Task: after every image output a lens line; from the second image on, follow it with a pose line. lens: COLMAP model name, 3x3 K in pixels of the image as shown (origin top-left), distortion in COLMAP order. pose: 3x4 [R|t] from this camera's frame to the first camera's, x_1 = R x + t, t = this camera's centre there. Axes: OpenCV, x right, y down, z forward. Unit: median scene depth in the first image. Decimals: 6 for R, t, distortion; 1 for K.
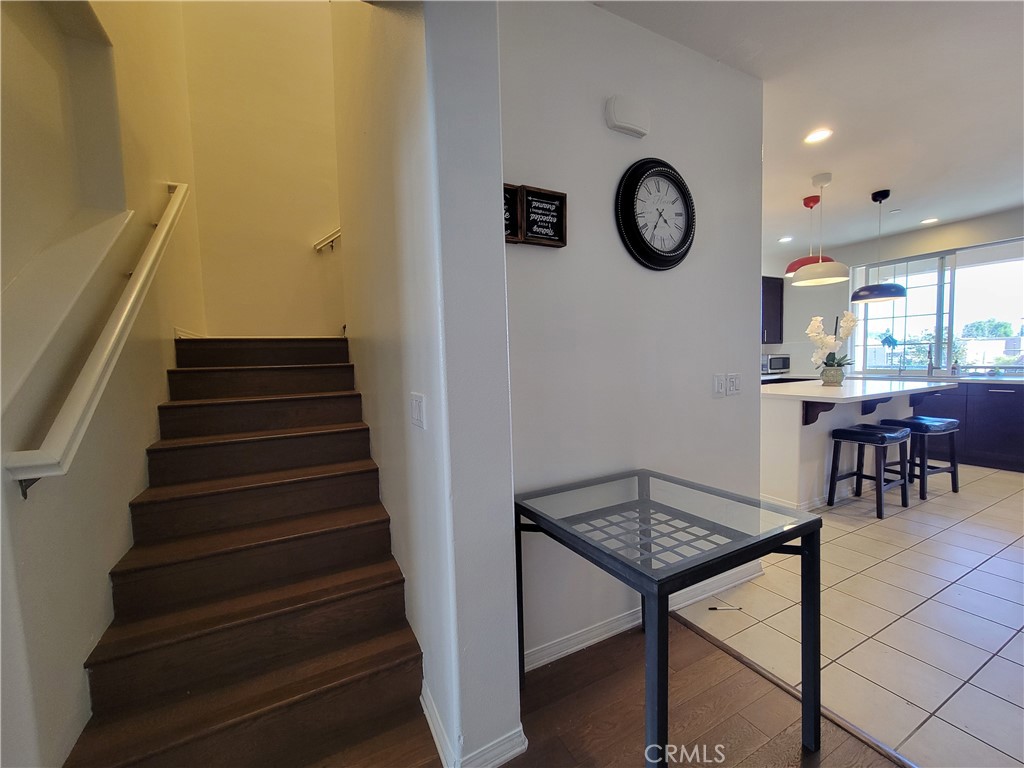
lens RADIAL K [[419.4, 0, 505.8], [0, 419.4, 386.9], [0, 0, 1]] dist [0.001161, -0.000411]
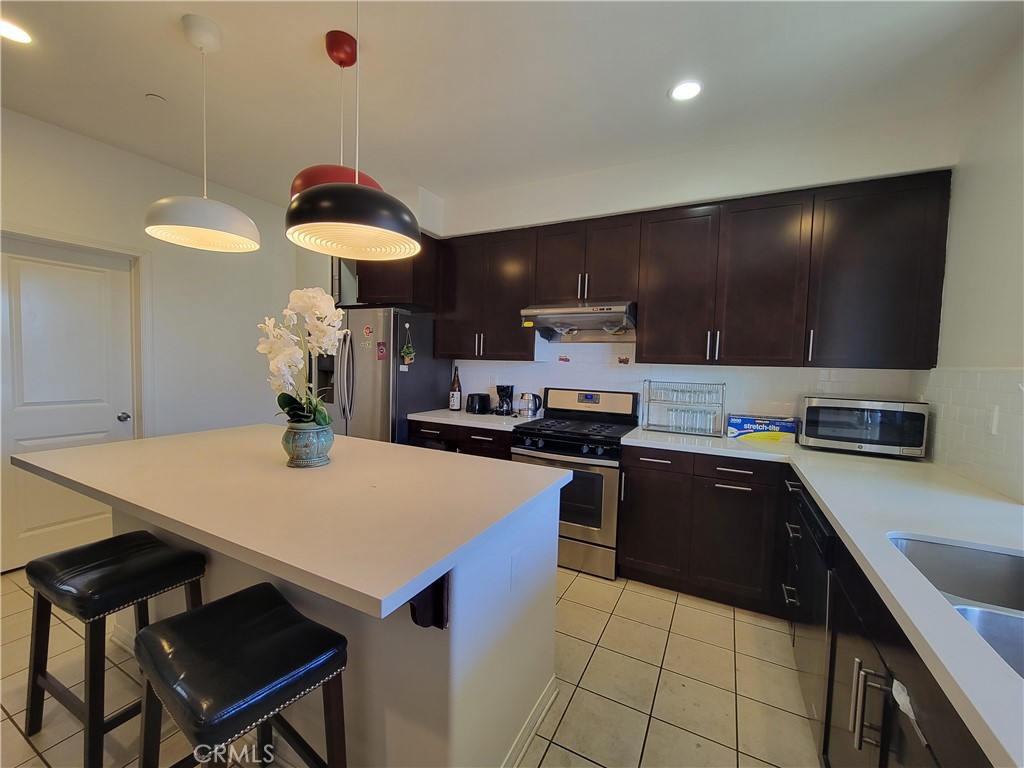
lens RADIAL K [[405.8, 0, 524.6], [0, 405.8, 382.4], [0, 0, 1]] dist [0.000272, -0.000074]
pose [[0.589224, 0.087129, -0.803258, 0.764262], [-0.094258, 0.994793, 0.038763, -0.079445], [0.802453, 0.052873, 0.594368, 0.588371]]
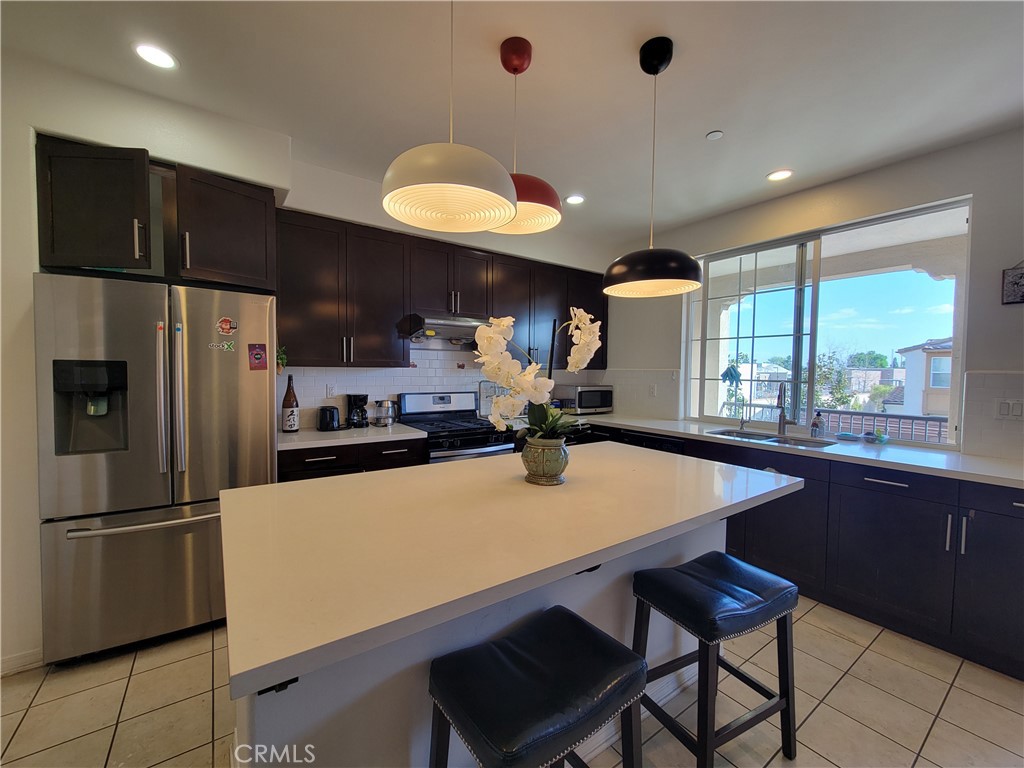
lens RADIAL K [[419.4, 0, 505.8], [0, 419.4, 386.9], [0, 0, 1]] dist [0.001161, -0.000411]
pose [[0.989209, 0.036544, 0.141883, 0.421085], [-0.032922, 0.999072, -0.027789, -0.053001], [-0.142767, 0.022818, 0.989493, 0.362674]]
